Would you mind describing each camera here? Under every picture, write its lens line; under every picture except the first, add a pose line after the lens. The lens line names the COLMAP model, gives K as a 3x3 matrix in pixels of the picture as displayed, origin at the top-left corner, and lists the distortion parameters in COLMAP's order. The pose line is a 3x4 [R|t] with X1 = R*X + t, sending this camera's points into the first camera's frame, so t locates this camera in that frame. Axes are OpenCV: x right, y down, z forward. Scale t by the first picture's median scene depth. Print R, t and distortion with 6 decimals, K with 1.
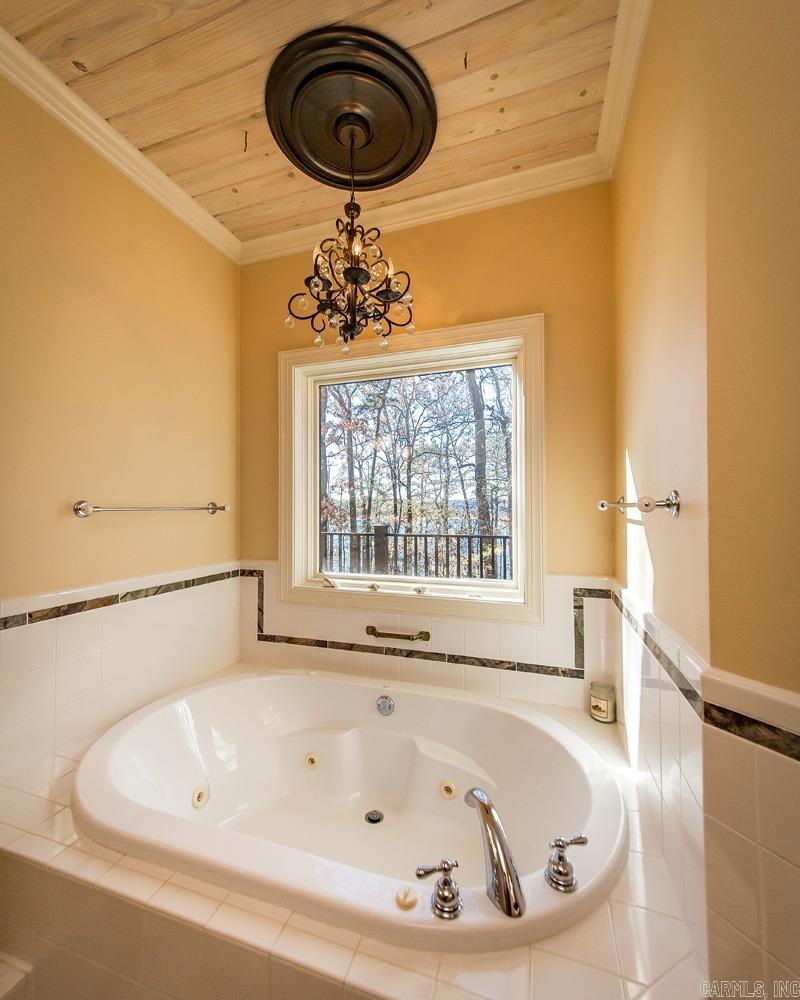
lens RADIAL K [[410.9, 0, 402.5], [0, 410.9, 501.6], [0, 0, 1]] dist [0.012214, 0.000105]
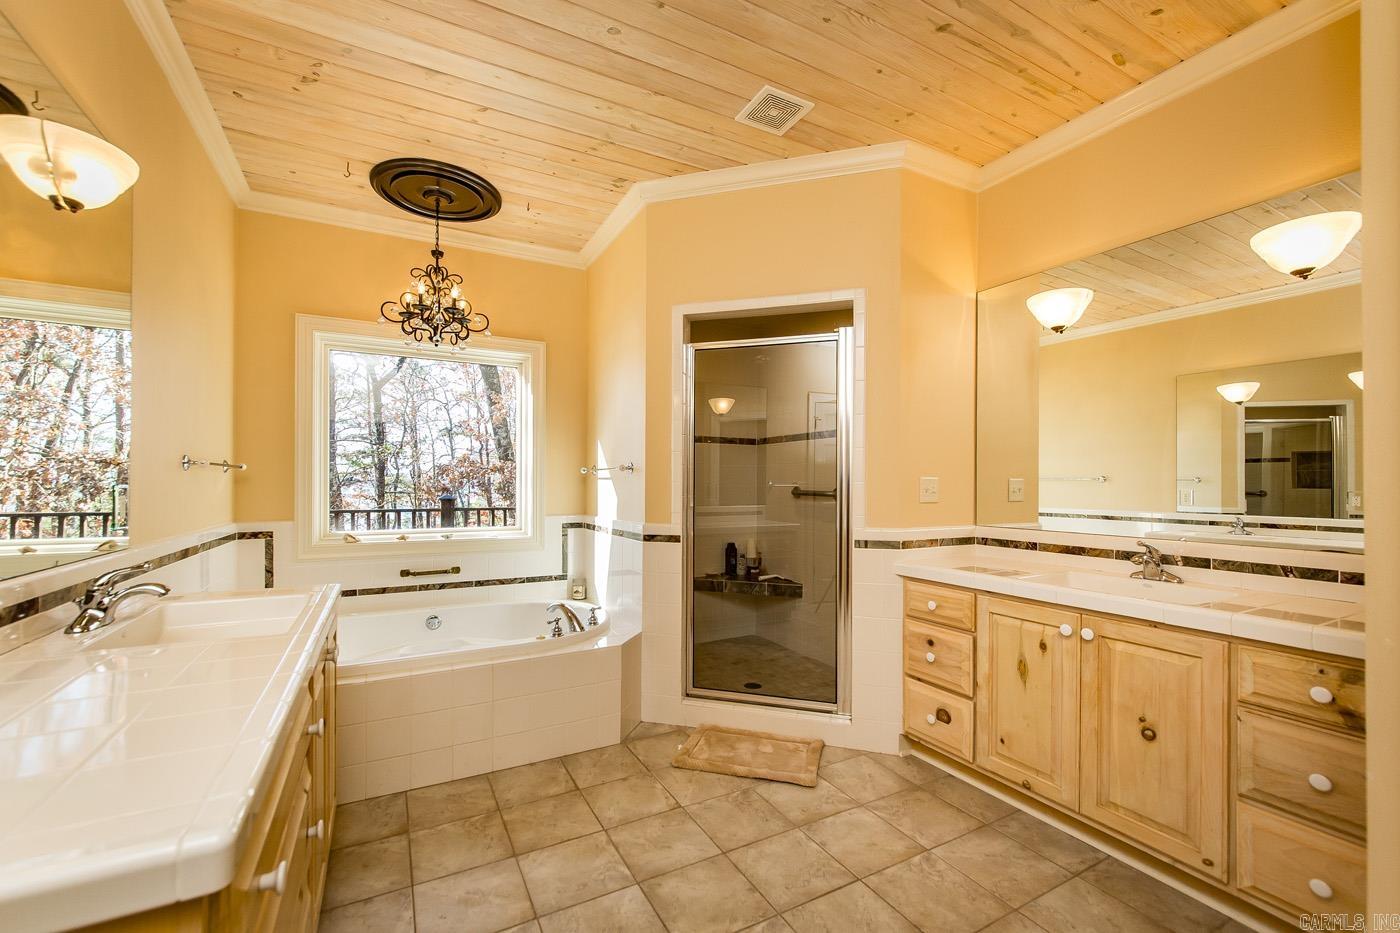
lens RADIAL K [[578.4, 0, 697.2], [0, 578.4, 474.7], [0, 0, 1]] dist [0.000174, 0.000001]
pose [[0.680983, 0.015365, 0.732138, -0.667376], [-0.018175, 0.999827, -0.004078, 0.019253], [-0.732074, -0.010529, 0.681144, -0.686548]]
